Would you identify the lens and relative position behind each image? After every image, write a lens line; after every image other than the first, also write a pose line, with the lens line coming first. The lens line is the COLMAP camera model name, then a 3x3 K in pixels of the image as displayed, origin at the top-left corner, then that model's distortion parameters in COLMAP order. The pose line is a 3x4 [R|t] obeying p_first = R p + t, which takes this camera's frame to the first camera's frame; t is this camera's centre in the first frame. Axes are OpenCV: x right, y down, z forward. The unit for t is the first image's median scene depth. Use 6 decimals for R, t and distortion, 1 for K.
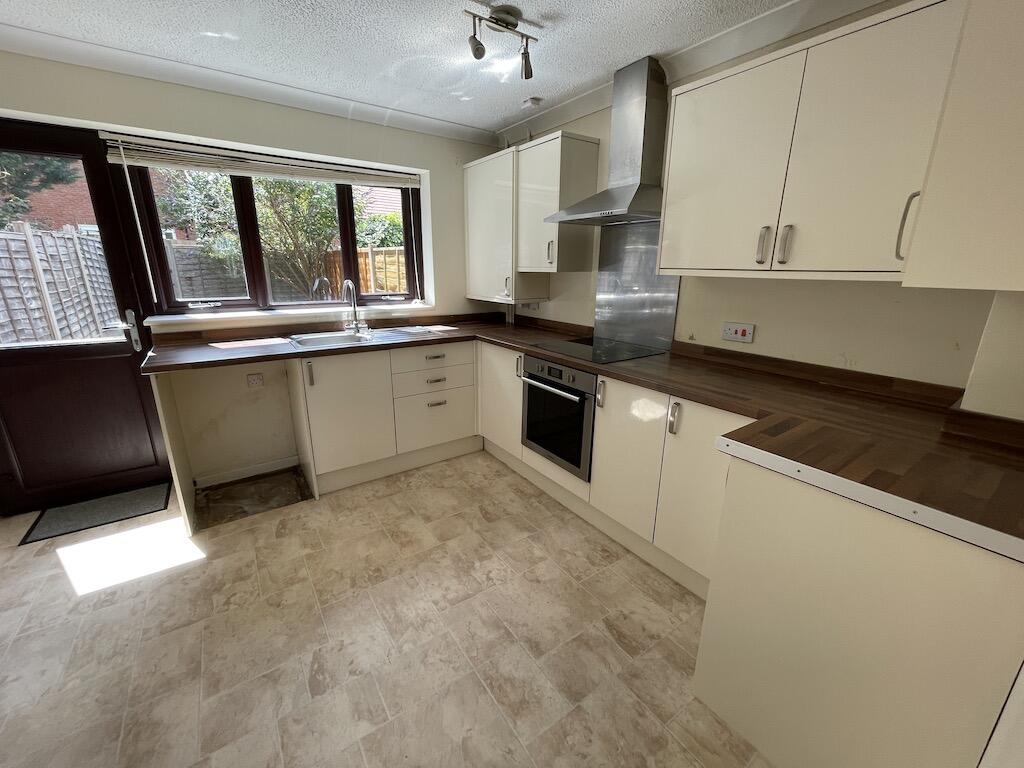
lens RADIAL K [[414.7, 0, 507.5], [0, 414.7, 383.8], [0, 0, 1]] dist [0.004568, 0.001451]
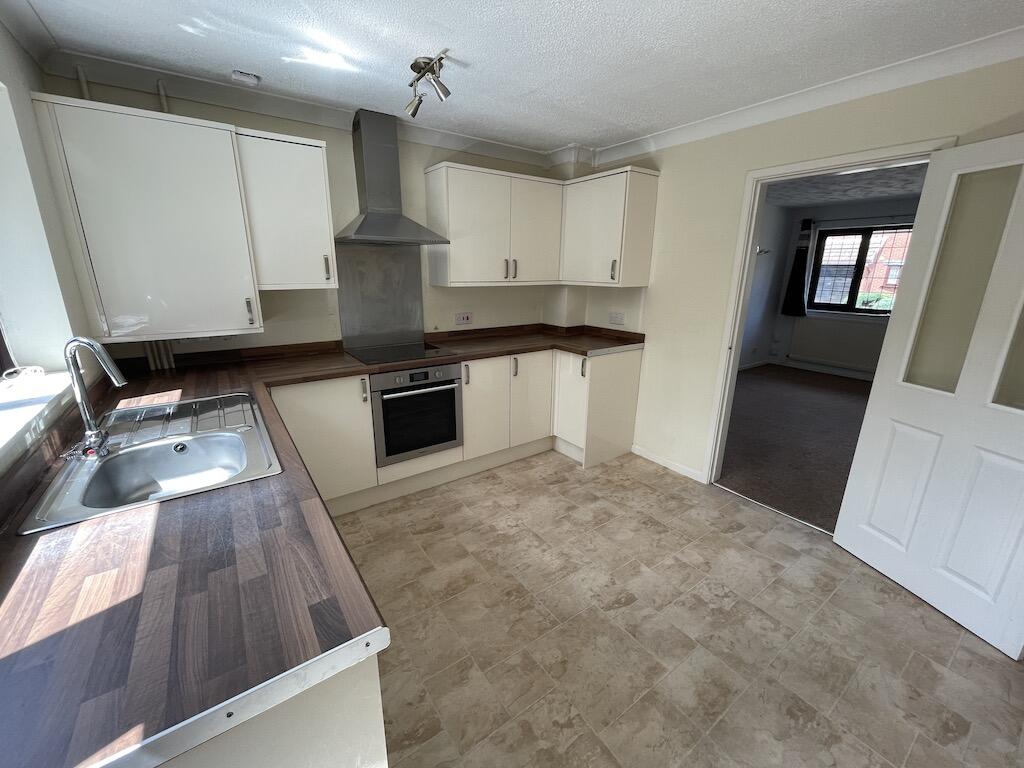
lens RADIAL K [[414.7, 0, 509.3], [0, 414.7, 384.0], [0, 0, 1]] dist [0.004568, 0.001451]
pose [[-0.009419, -0.280298, 0.959867, -1.171318], [0.263775, 0.925214, 0.272768, -0.301576], [-0.964538, 0.255758, 0.065221, 0.832140]]
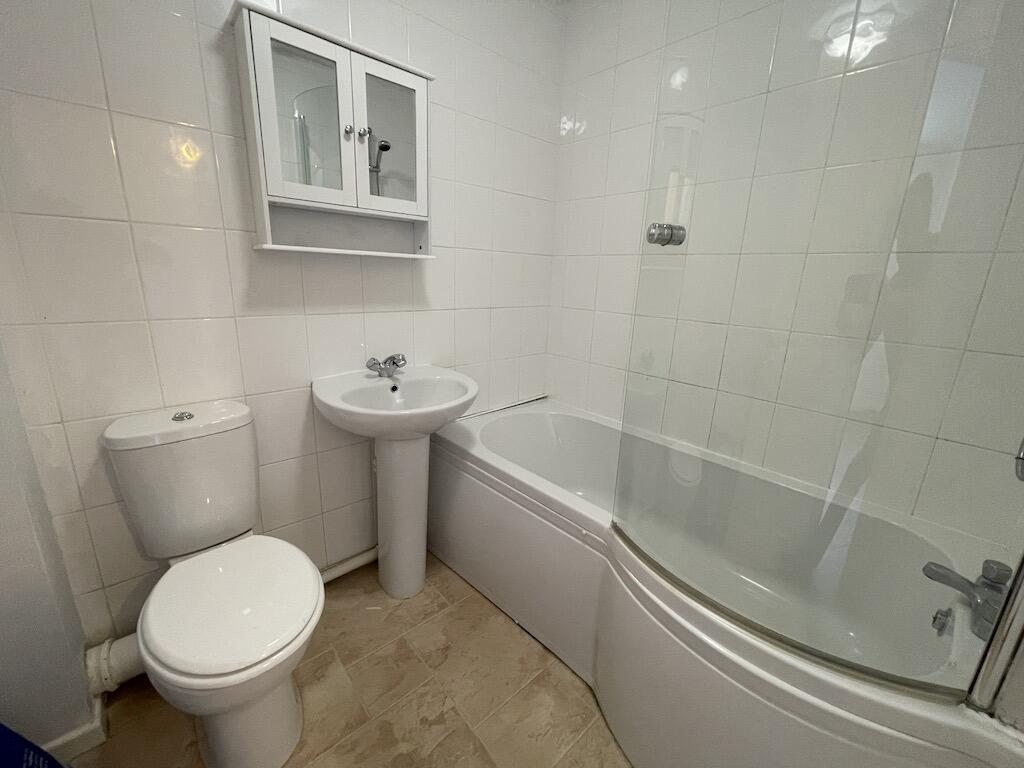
lens RADIAL K [[414.7, 0, 509.1], [0, 414.7, 378.9], [0, 0, 1]] dist [0.004568, 0.001451]
pose [[-0.123412, -0.271758, 0.954420, -0.513695], [0.219272, 0.930532, 0.293310, -0.161326], [-0.967827, 0.245476, -0.055250, 0.817949]]
